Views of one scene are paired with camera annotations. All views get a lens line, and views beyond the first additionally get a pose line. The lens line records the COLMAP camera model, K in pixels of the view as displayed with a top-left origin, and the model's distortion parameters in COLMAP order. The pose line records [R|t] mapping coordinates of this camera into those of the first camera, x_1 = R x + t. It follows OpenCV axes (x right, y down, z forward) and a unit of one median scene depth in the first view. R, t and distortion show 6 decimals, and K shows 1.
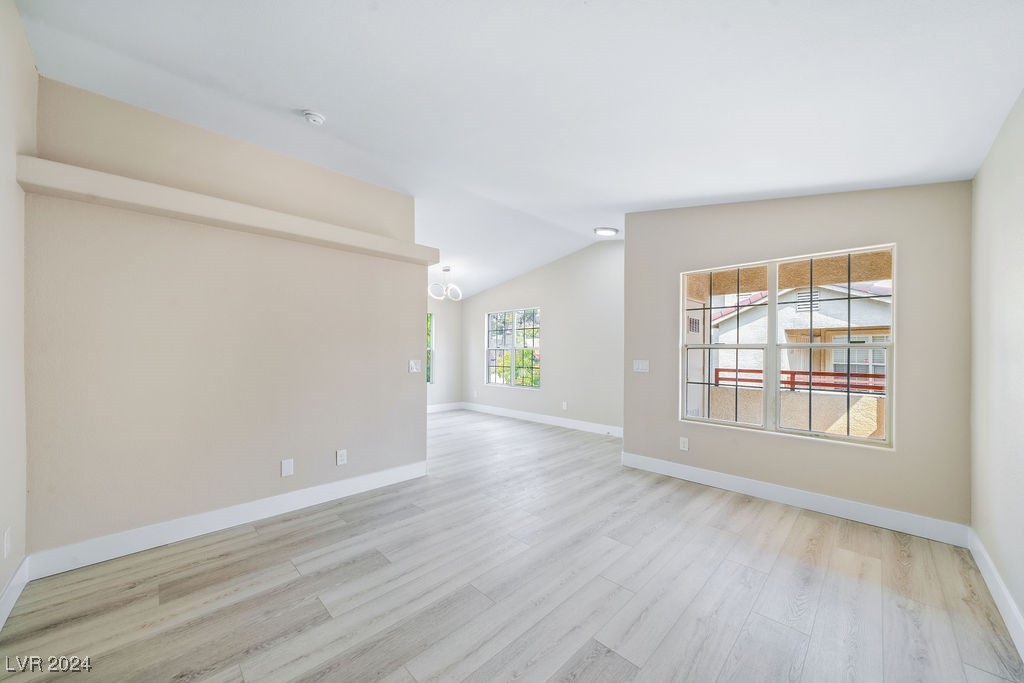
lens RADIAL K [[358.8, 0, 498.1], [0, 358.8, 351.4], [0, 0, 1]] dist [-0.002249, -0.000123]
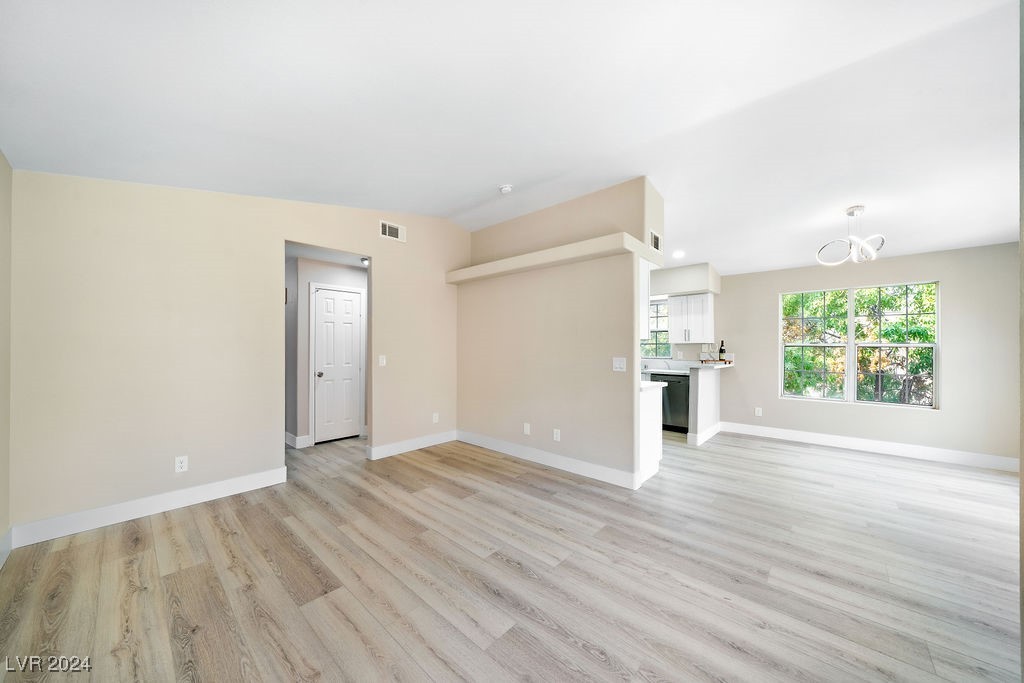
lens RADIAL K [[361.1, 0, 516.6], [0, 361.1, 344.4], [0, 0, 1]] dist [0.000103, 0.000069]
pose [[0.085086, -0.006119, -0.996355, 0.799928], [-0.003223, 0.999974, -0.006416, -0.007608], [0.996368, 0.003758, 0.085064, 0.767551]]
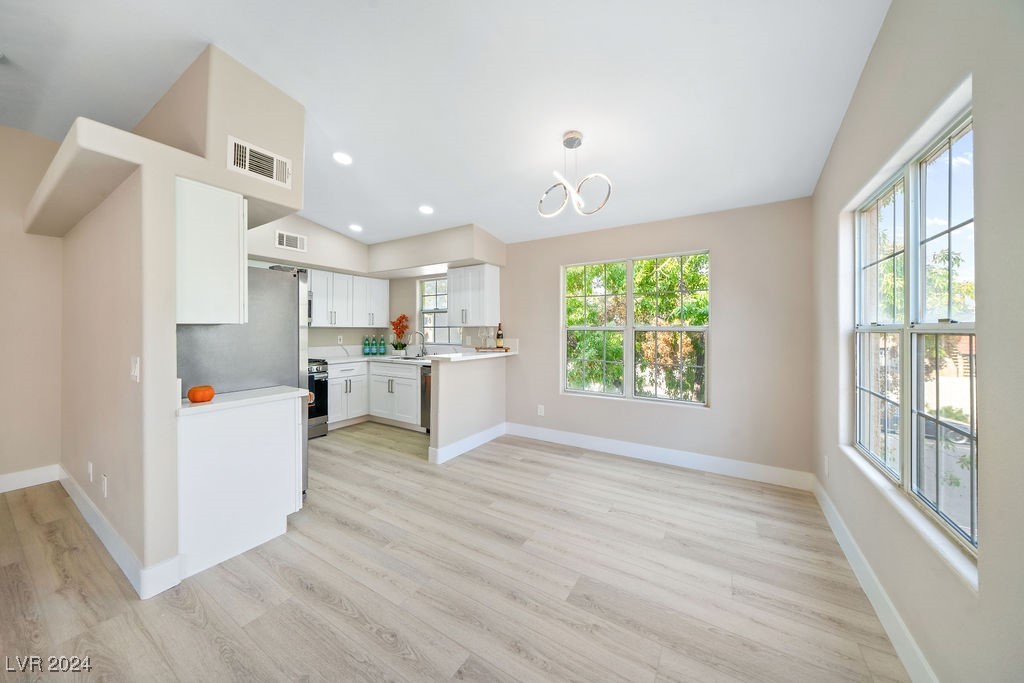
lens RADIAL K [[347.6, 0, 507.7], [0, 347.6, 328.8], [0, 0, 1]] dist [-0.011806, -0.000003]
pose [[0.245879, 0.001984, -0.969298, 0.443650], [-0.000347, 0.999998, 0.001959, -0.021351], [0.969300, -0.000145, 0.245880, 1.638368]]
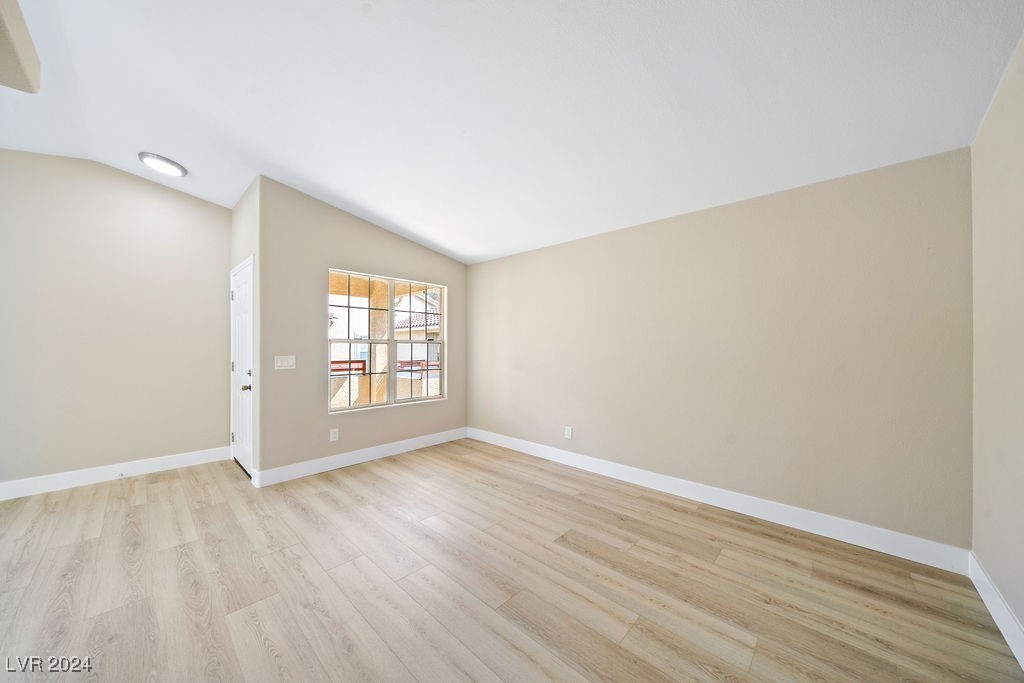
lens RADIAL K [[353.5, 0, 503.5], [0, 353.5, 343.1], [0, 0, 1]] dist [-0.002390, -0.000105]
pose [[-0.039973, 0.008359, 0.999166, -0.610029], [-0.000304, 0.999965, -0.008378, 0.002828], [-0.999201, -0.000639, -0.039969, 0.652855]]
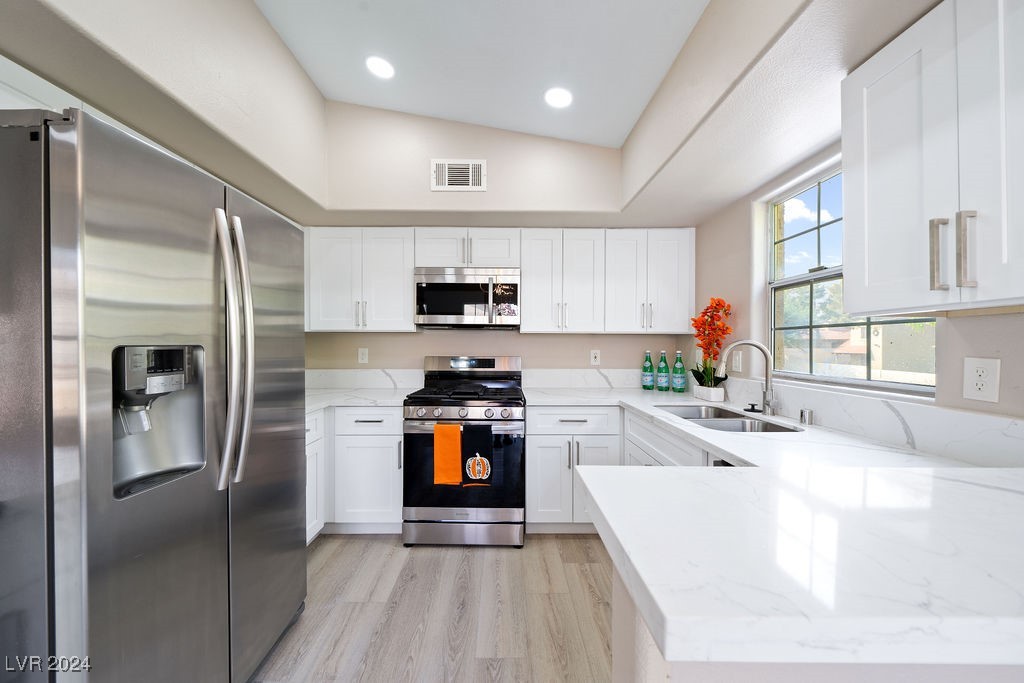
lens RADIAL K [[372.8, 0, 504.2], [0, 372.8, 345.8], [0, 0, 1]] dist [-0.000354, -0.000088]
pose [[-0.693004, 0.002754, -0.720929, -0.560256], [-0.000155, 0.999992, 0.003969, 0.001900], [0.720934, 0.002863, -0.692998, 1.771340]]
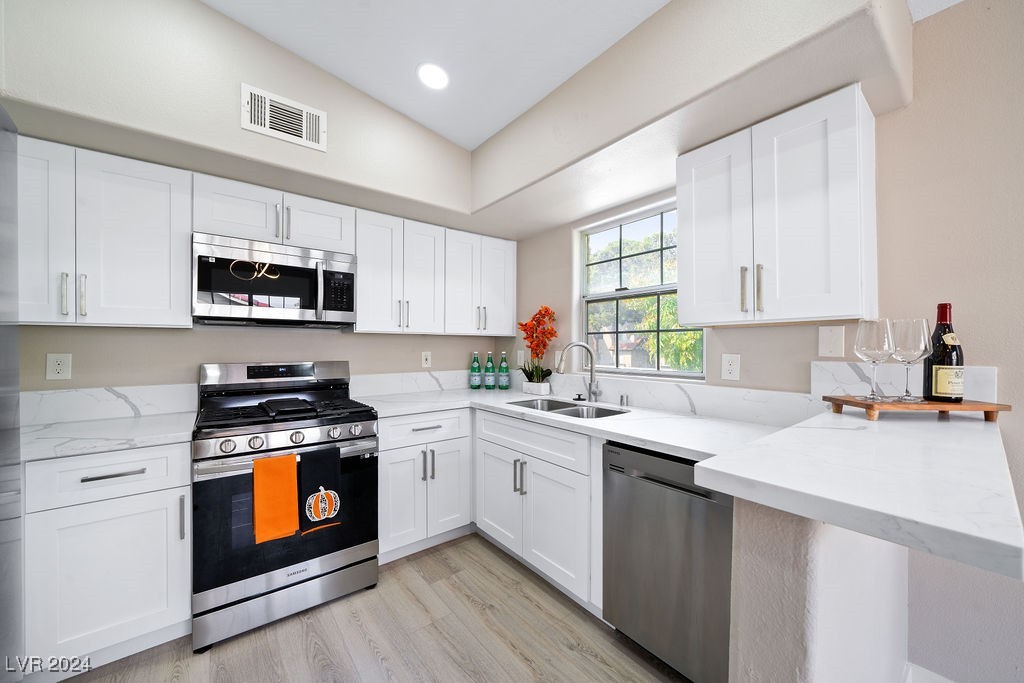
lens RADIAL K [[377.5, 0, 509.9], [0, 377.5, 345.7], [0, 0, 1]] dist [-0.000899, -0.000043]
pose [[-0.105598, 0.001543, -0.994408, -0.507593], [0.002006, 0.999997, 0.001338, 0.000529], [0.994407, -0.001853, -0.105601, 1.568274]]
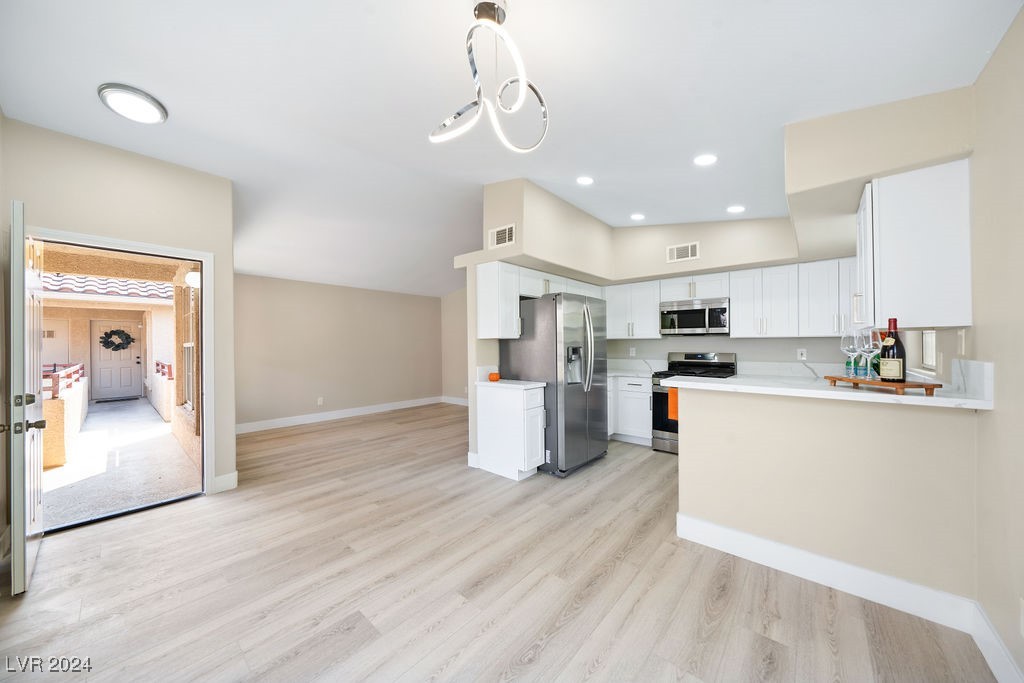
lens RADIAL K [[353.5, 0, 503.5], [0, 353.5, 343.1], [0, 0, 1]] dist [-0.002390, -0.000105]
pose [[-0.996975, 0.006827, -0.077427, -0.267716], [0.007259, 0.999960, -0.005299, -0.005136], [0.077388, -0.005845, -0.996984, 2.456976]]
